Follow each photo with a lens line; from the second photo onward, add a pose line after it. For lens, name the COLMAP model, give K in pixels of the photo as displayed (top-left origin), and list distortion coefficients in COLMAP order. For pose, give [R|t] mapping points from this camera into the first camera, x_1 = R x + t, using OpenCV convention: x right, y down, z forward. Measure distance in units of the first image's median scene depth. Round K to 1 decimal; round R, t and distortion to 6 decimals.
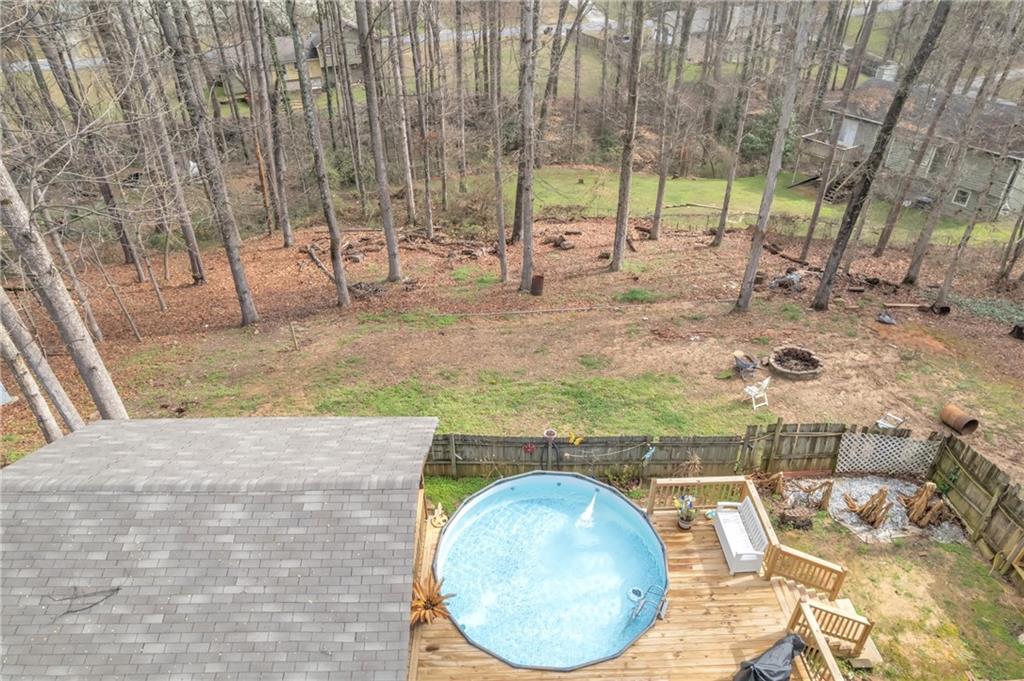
lens RADIAL K [[666.6, 0, 512.0], [0, 666.6, 340.5], [0, 0, 1]] dist [-0.083074, 0.079120]
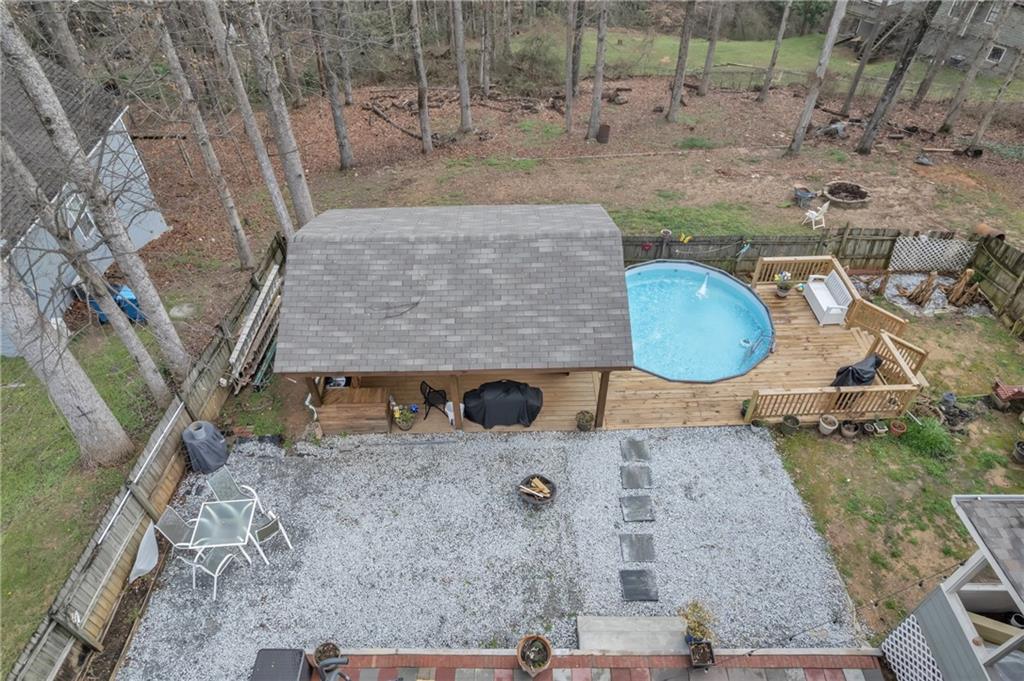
lens RADIAL K [[666.6, 0, 512.0], [0, 666.6, 340.5], [0, 0, 1]] dist [-0.083074, 0.079120]
pose [[0.999951, -0.006311, 0.007635, -0.222820], [0.004906, 0.985141, 0.171680, 0.116615], [-0.008605, -0.171634, 0.985123, -0.226028]]
